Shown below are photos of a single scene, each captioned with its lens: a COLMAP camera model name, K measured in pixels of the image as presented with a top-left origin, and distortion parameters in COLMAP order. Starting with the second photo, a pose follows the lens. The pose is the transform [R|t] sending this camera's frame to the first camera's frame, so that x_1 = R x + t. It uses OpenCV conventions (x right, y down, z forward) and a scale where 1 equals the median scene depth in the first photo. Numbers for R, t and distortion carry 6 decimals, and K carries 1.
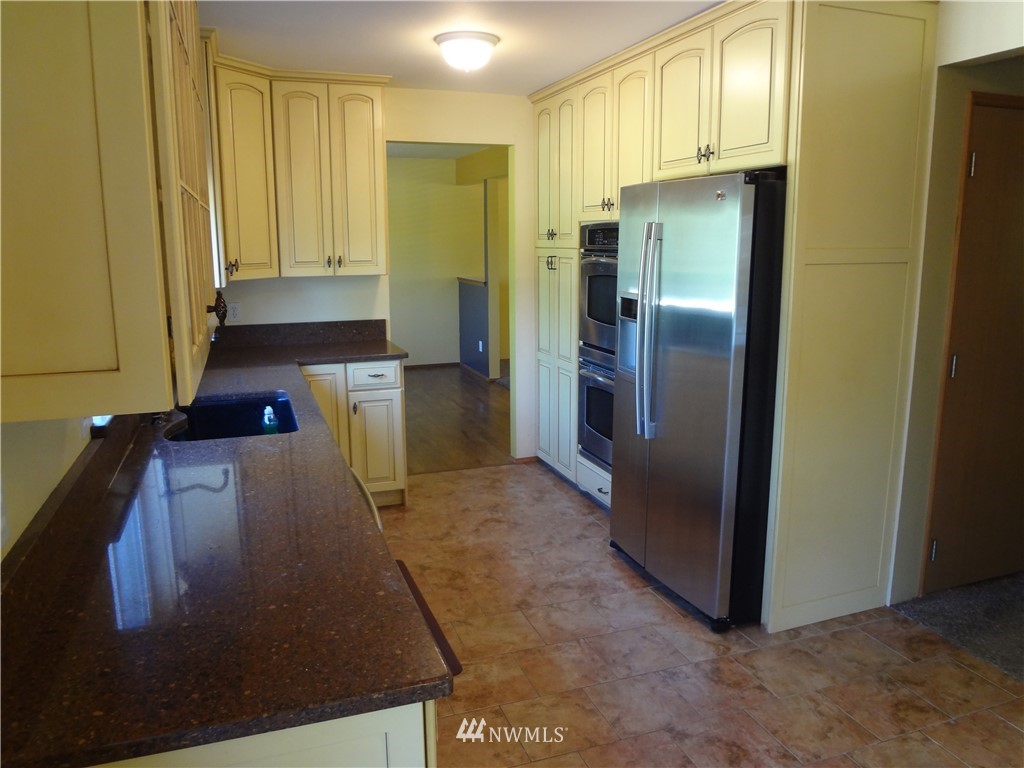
lens RADIAL K [[767.5, 0, 512.2], [0, 767.5, 383.4], [0, 0, 1]] dist [-0.040143, 0.003547]
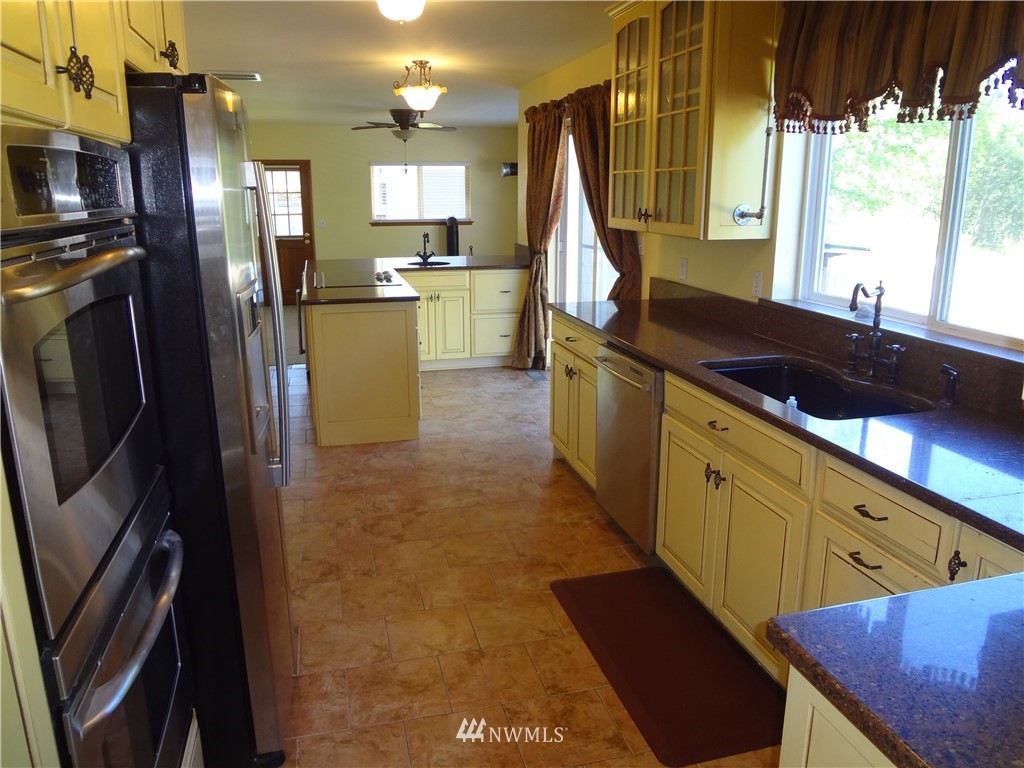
lens RADIAL K [[767.5, 0, 512.5], [0, 767.5, 385.6], [0, 0, 1]] dist [-0.040143, 0.003547]
pose [[-0.995531, -0.016744, 0.092935, -0.093919], [0.024157, 0.906251, 0.422049, -0.299302], [-0.091290, 0.422408, -0.901797, 1.604816]]
